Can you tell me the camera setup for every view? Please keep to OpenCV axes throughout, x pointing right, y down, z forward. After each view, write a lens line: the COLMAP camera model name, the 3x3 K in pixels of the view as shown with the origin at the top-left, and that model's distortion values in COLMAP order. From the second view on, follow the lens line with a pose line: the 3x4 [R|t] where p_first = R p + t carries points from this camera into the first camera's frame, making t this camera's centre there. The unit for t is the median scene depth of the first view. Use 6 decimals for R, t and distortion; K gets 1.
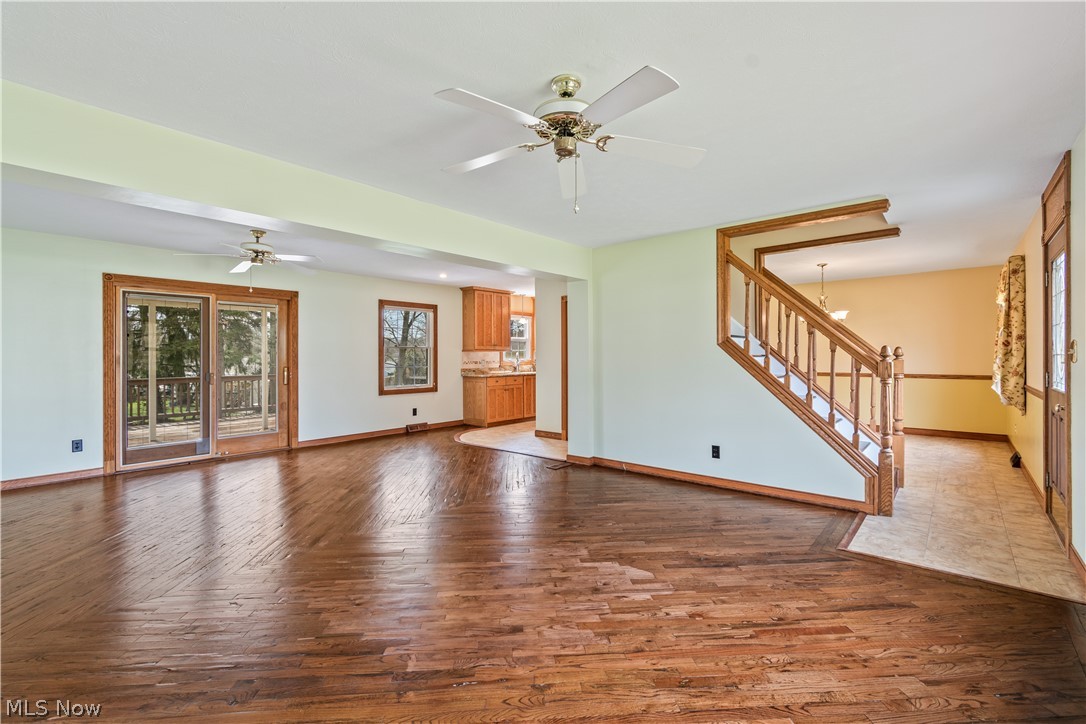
lens RADIAL K [[480.5, 0, 542.7], [0, 480.5, 354.3], [0, 0, 1]] dist [0.001606, -0.001348]
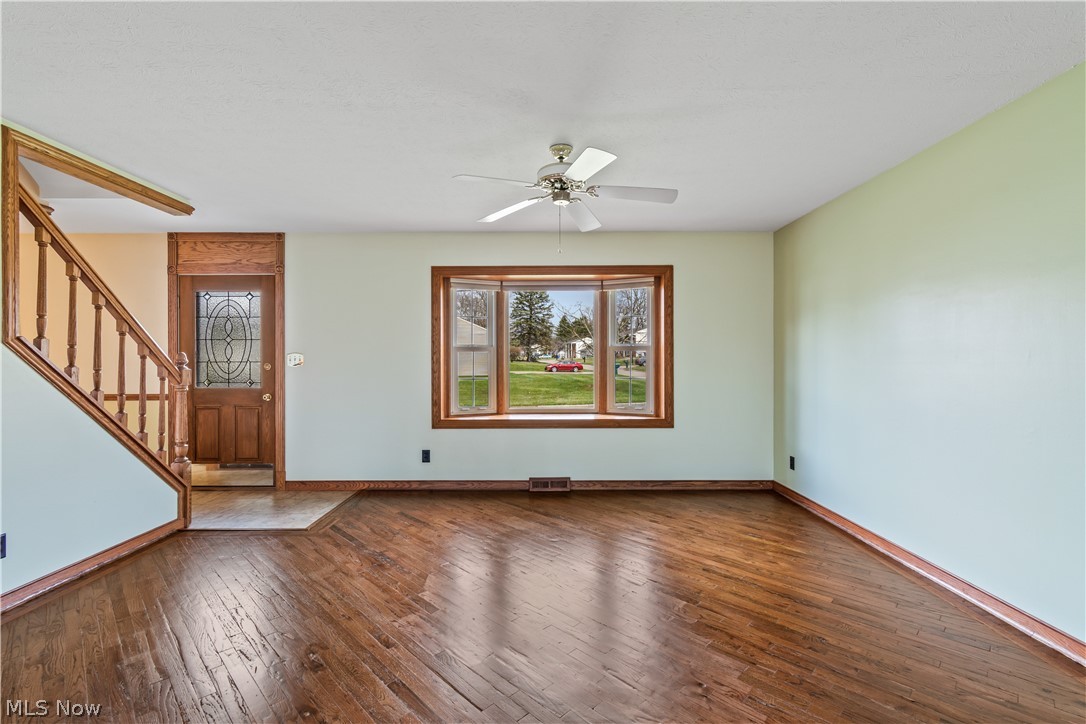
lens RADIAL K [[487.4, 0, 543.0], [0, 487.4, 362.0], [0, 0, 1]] dist [0.002577, 0.000131]
pose [[-0.650167, 0.003973, 0.759781, -0.304546], [0.004790, 0.999988, -0.001131, 0.003337], [-0.759776, 0.002904, -0.650178, 0.633855]]
